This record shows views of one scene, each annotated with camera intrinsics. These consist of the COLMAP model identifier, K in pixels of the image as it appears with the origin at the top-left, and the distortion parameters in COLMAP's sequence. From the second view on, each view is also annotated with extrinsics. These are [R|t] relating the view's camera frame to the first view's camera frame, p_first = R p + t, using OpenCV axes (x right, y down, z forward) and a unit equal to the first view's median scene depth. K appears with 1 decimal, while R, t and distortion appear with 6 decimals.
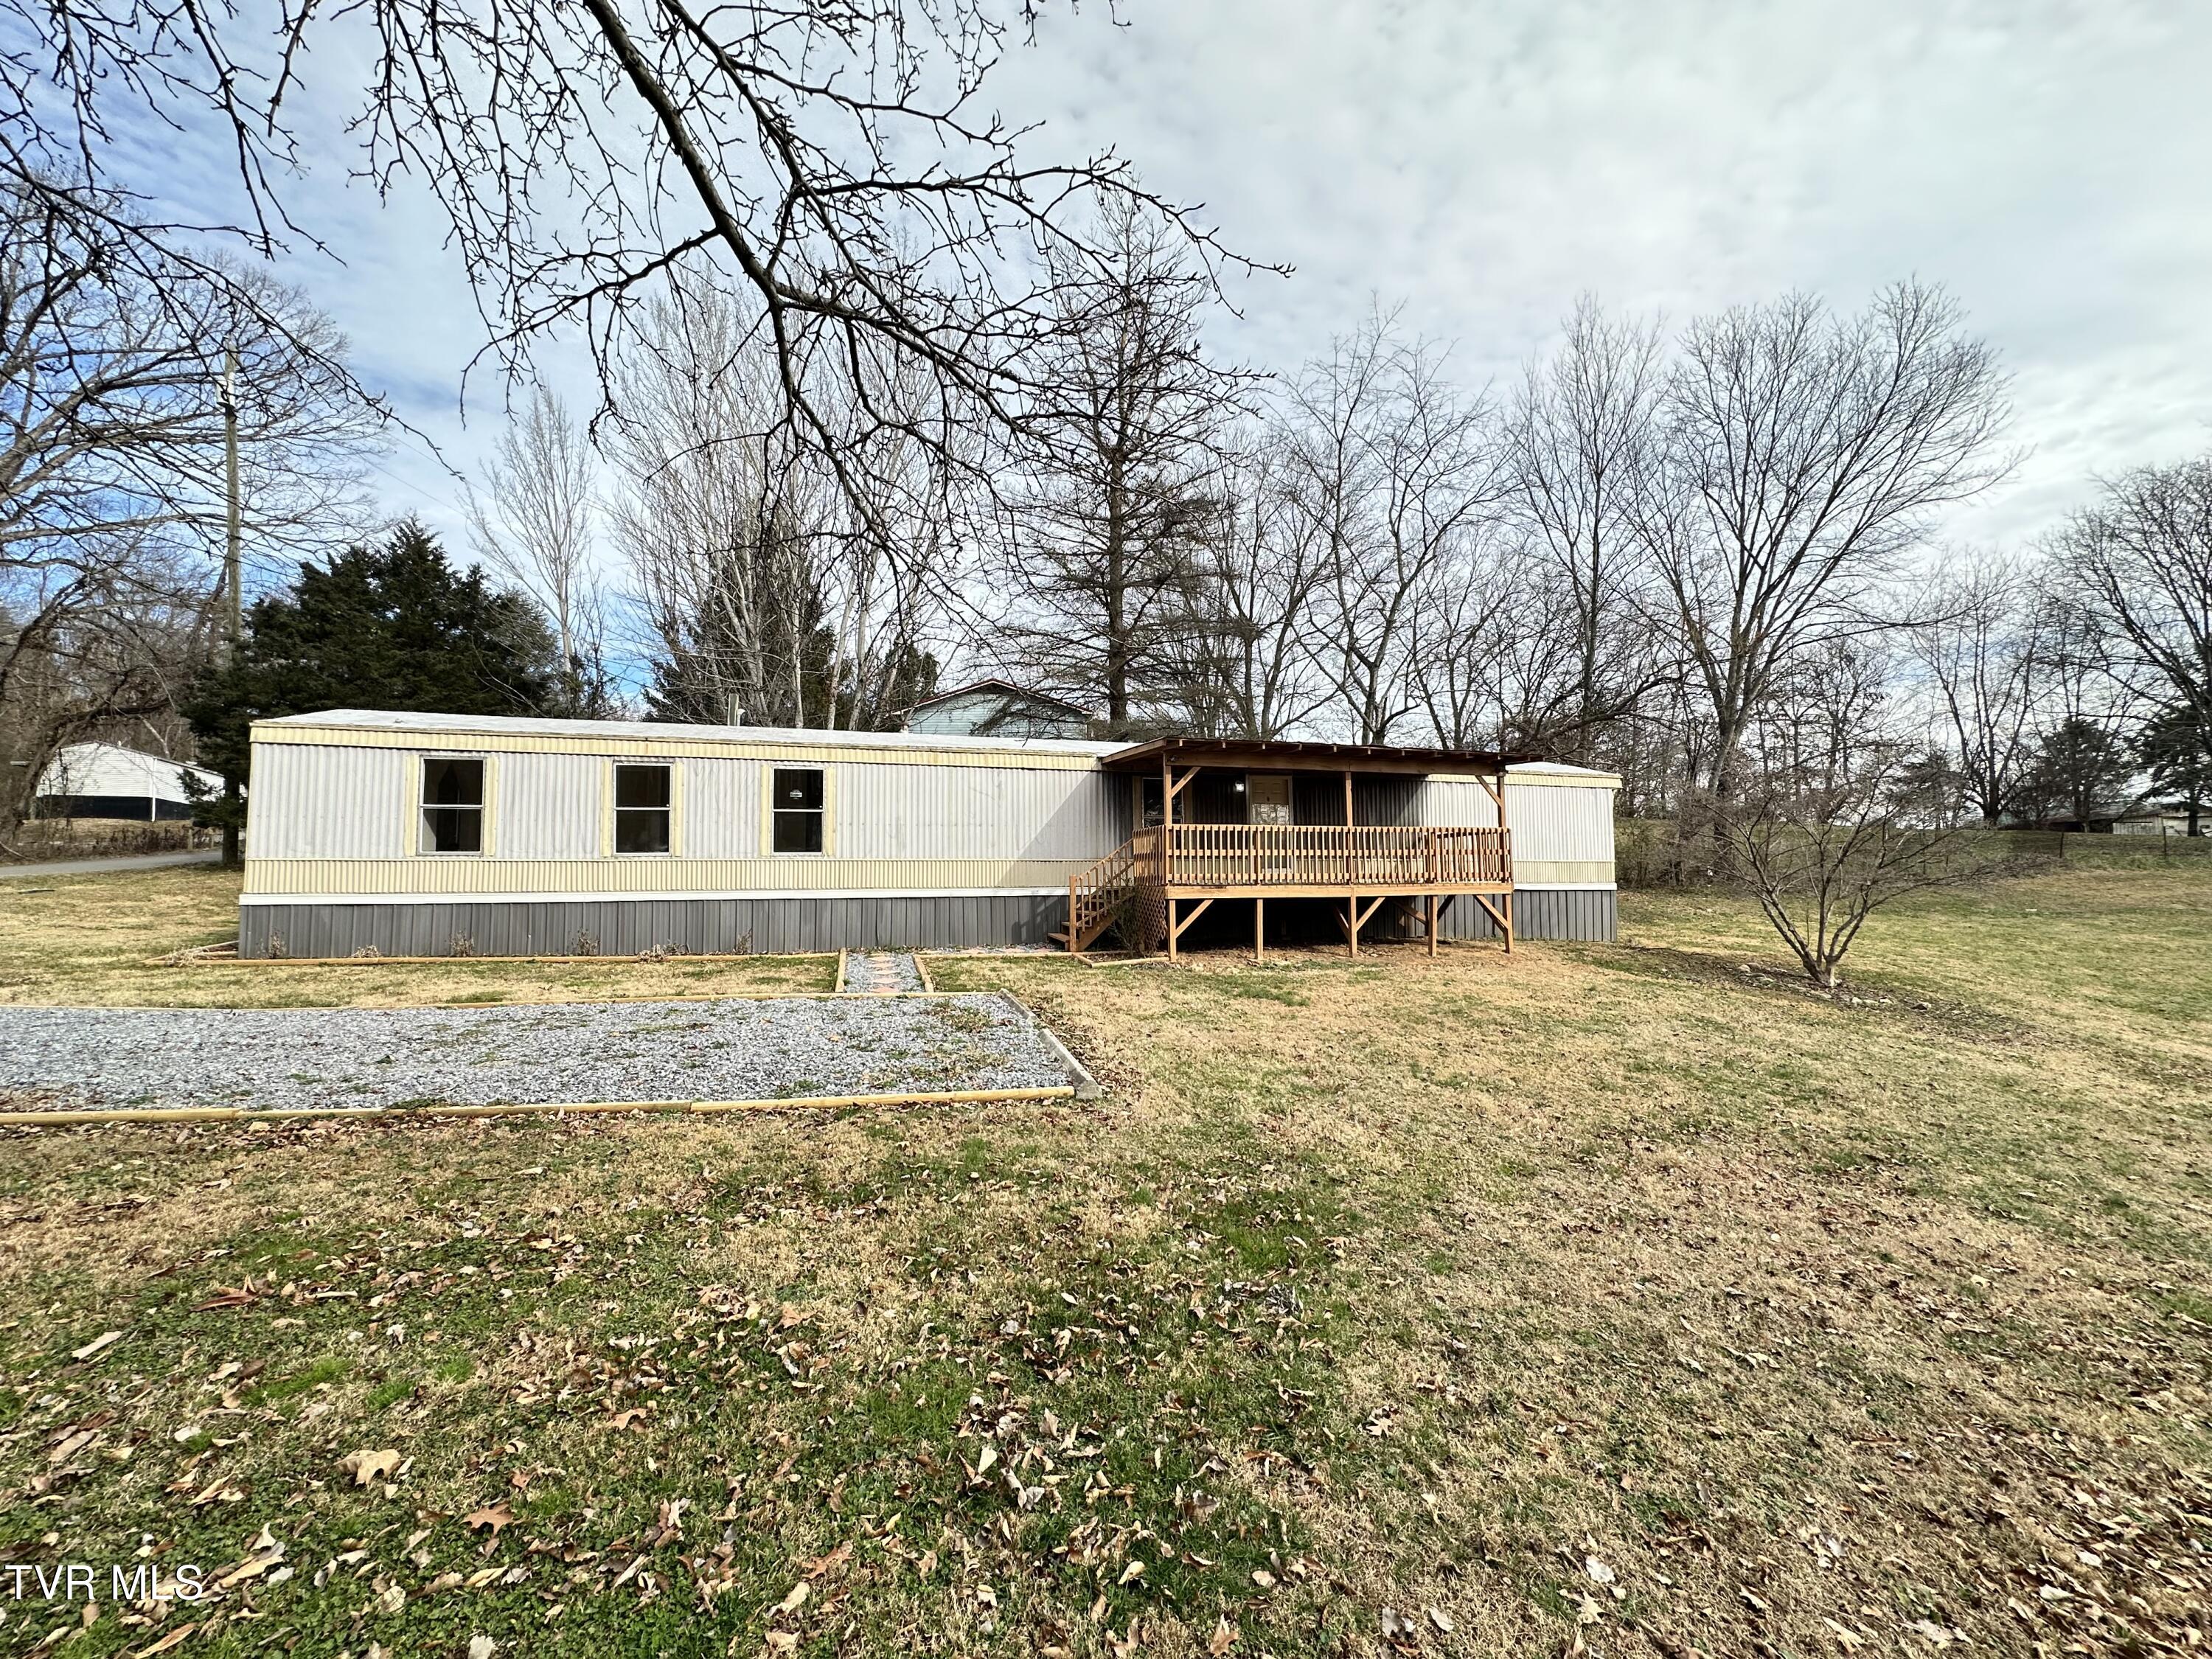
lens RADIAL K [[874.2, 0, 1104.8], [0, 874.2, 838.0], [0, 0, 1]] dist [0.002184, -0.000125]
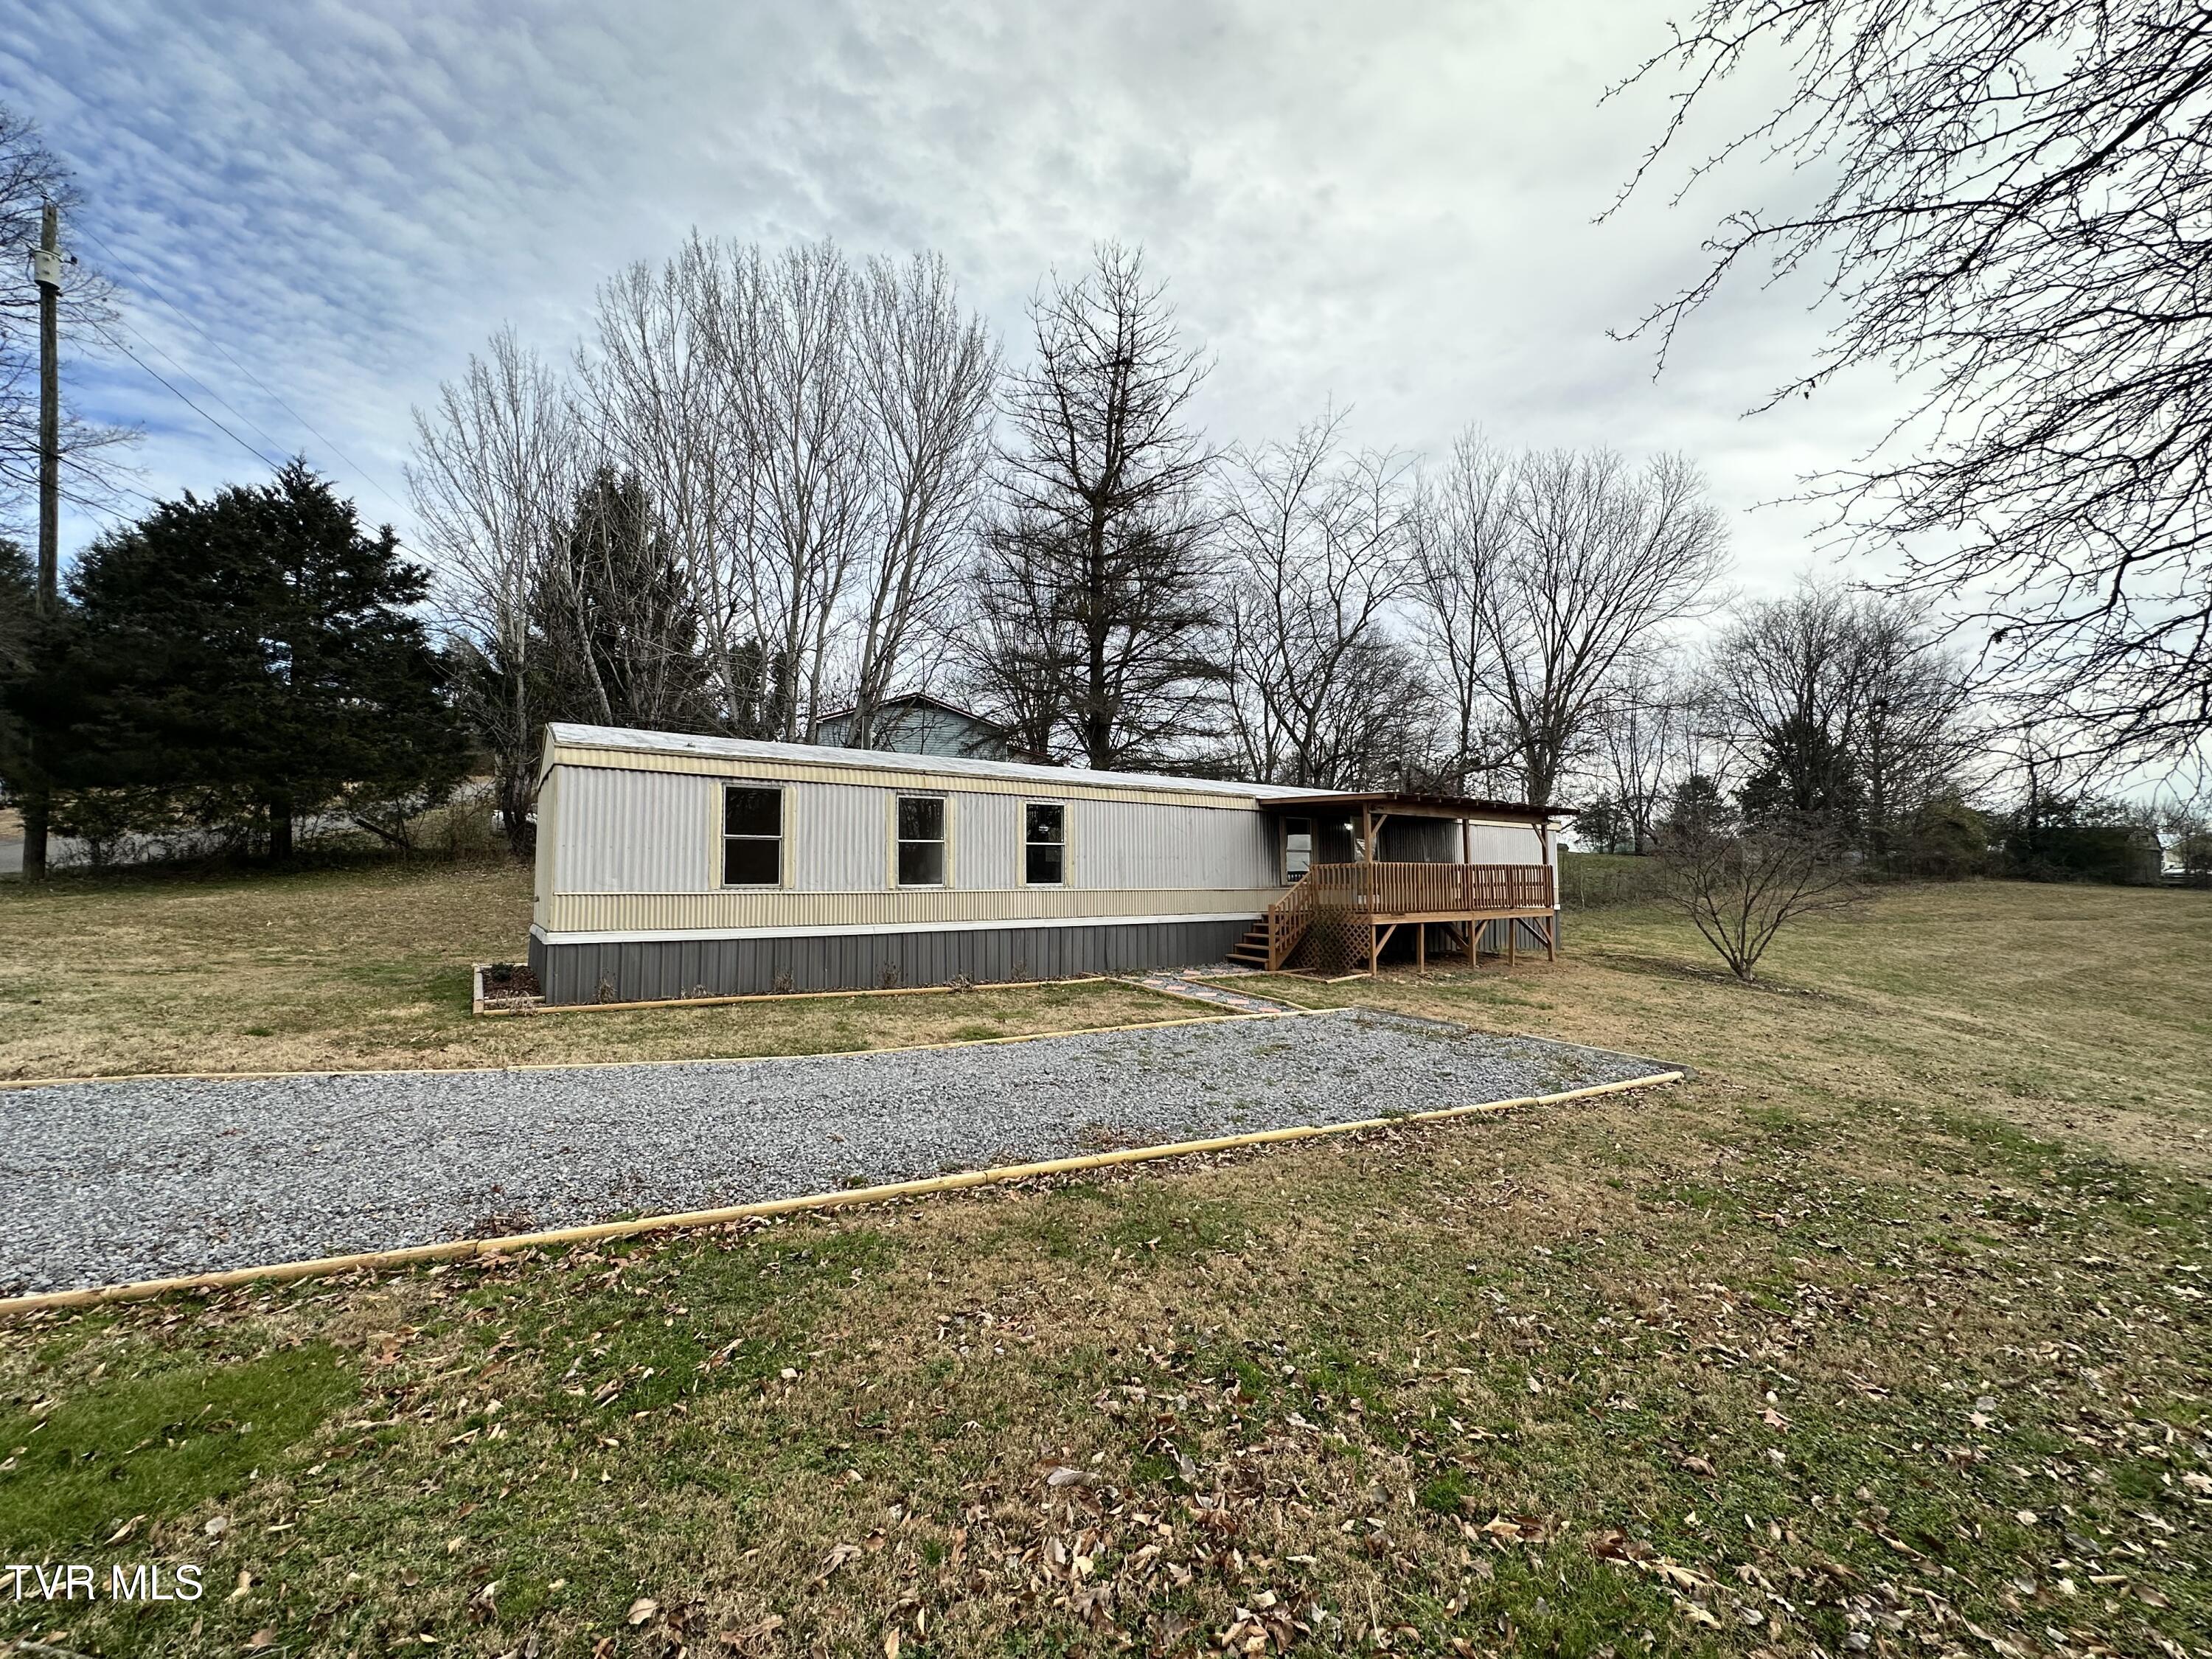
lens RADIAL K [[874.2, 0, 1169.4], [0, 874.2, 837.5], [0, 0, 1]] dist [0.002184, -0.000125]
pose [[0.947027, 0.019796, 0.320543, -0.534712], [-0.014331, 0.999709, -0.019400, -0.020590], [-0.320833, 0.013779, 0.947035, -0.043985]]
